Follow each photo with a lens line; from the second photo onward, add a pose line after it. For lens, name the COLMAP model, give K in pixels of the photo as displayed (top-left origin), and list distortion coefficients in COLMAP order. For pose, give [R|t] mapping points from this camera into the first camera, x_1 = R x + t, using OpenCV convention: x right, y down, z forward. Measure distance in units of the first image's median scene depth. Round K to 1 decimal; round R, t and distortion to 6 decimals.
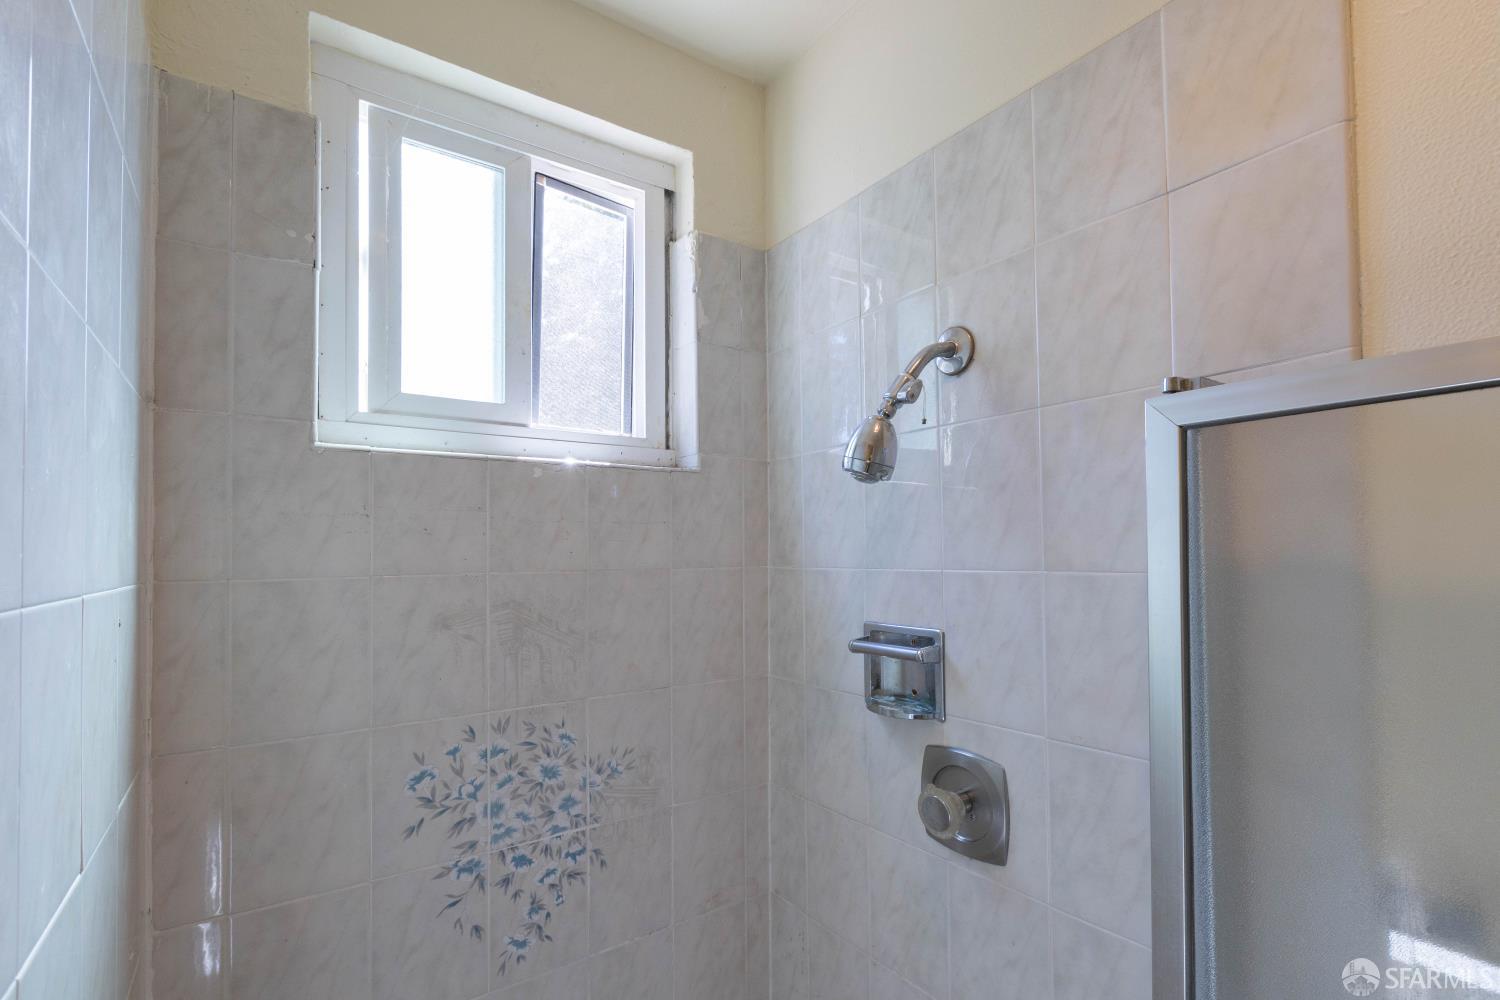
lens RADIAL K [[680.0, 0, 745.2], [0, 680.0, 544.4], [0, 0, 1]] dist [-0.000548, -0.000423]
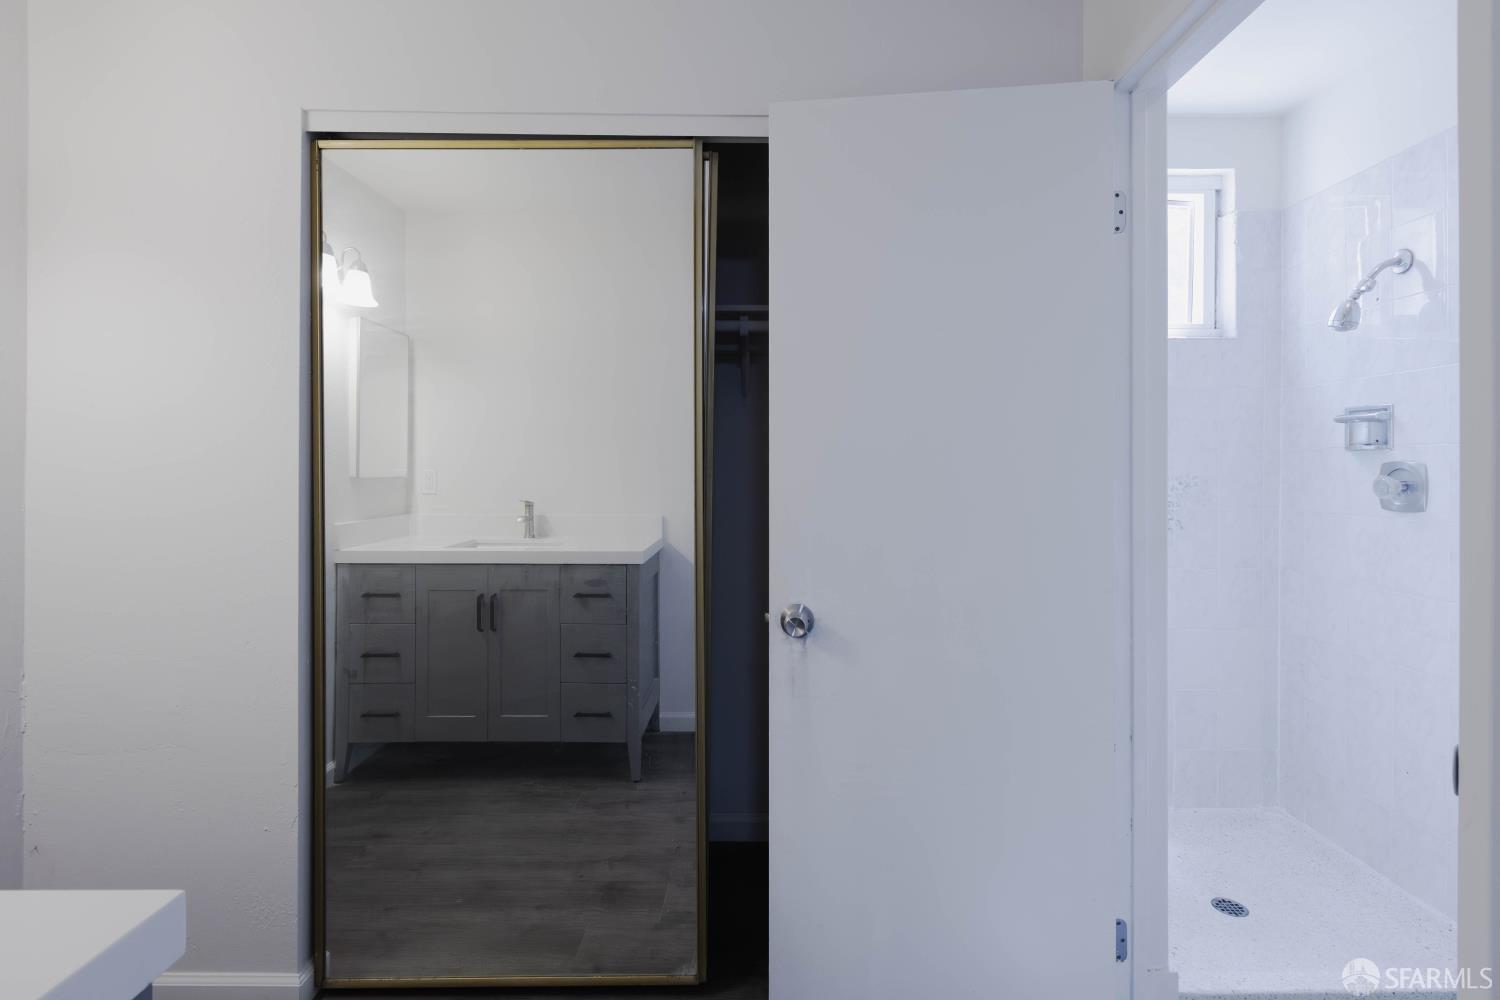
lens RADIAL K [[706.9, 0, 751.3], [0, 706.9, 467.3], [0, 0, 1]] dist [-0.001165, -0.001266]
pose [[0.826545, 0.012657, -0.562729, -0.083432], [-0.009535, 0.999919, 0.008486, 0.278491], [0.562791, -0.001649, 0.826598, -1.557961]]
